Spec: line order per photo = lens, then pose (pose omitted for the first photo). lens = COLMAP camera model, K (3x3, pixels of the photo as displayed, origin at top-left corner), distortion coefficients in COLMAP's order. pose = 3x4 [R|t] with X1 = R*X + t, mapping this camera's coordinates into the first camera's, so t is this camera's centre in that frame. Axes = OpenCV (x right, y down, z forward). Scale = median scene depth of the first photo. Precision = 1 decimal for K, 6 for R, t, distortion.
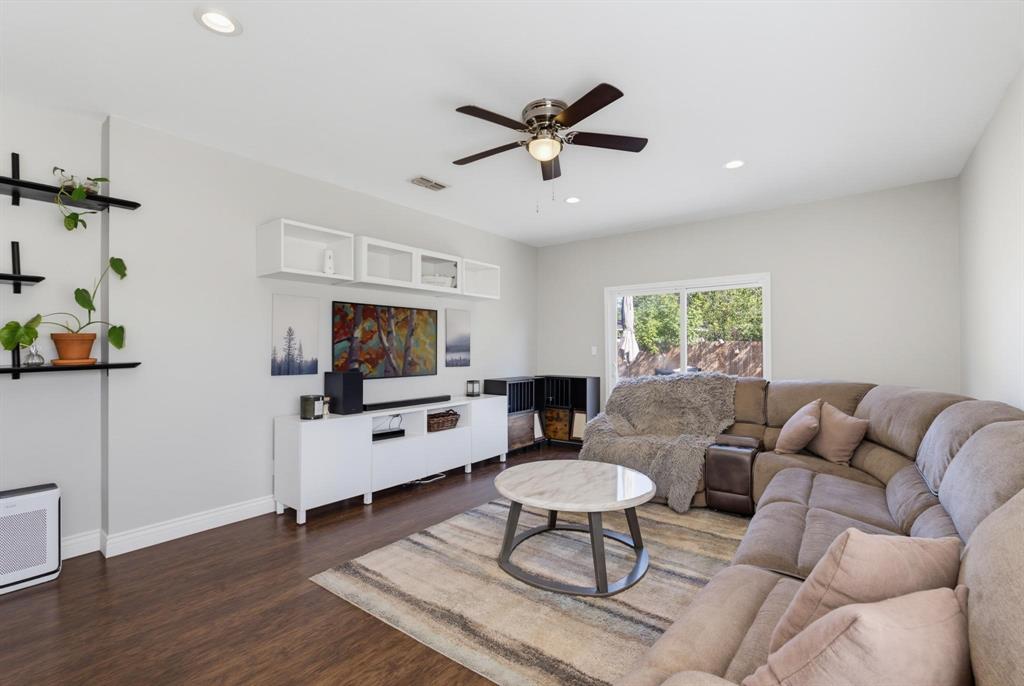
lens RADIAL K [[455.7, 0, 512.0], [0, 455.7, 343.0], [0, 0, 1]] dist [-0.001489, -0.000380]
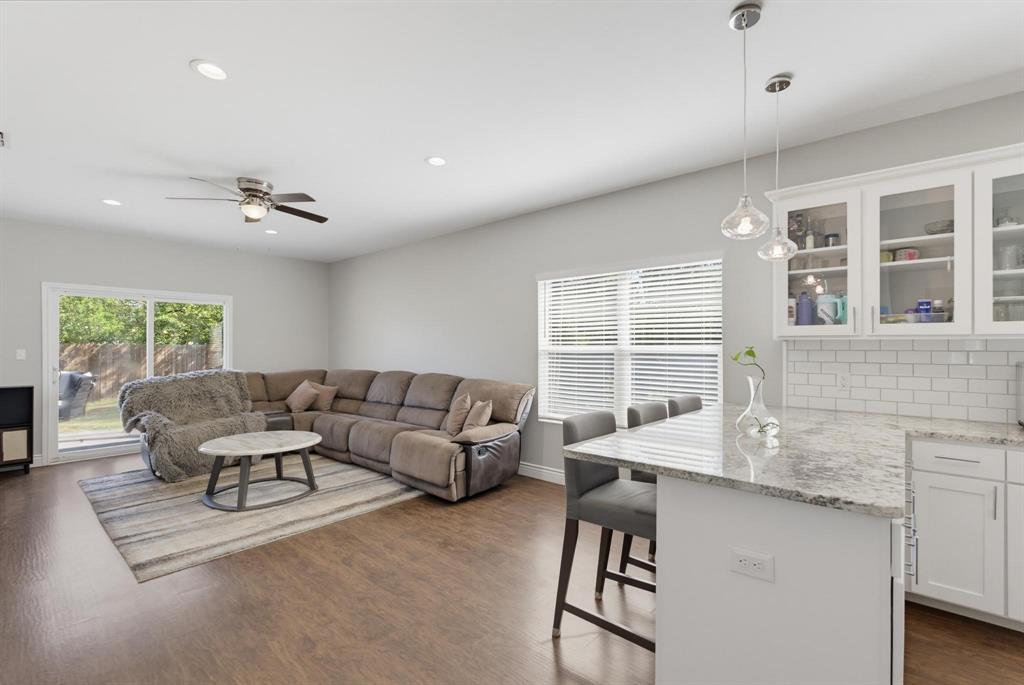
lens RADIAL K [[470.5, 0, 512.4], [0, 470.5, 337.3], [0, 0, 1]] dist [-0.016198, -0.000013]
pose [[0.062008, 0.026480, 0.997724, -1.279370], [-0.009843, 0.999616, -0.025919, -0.002611], [-0.998027, -0.008213, 0.062245, 0.103410]]
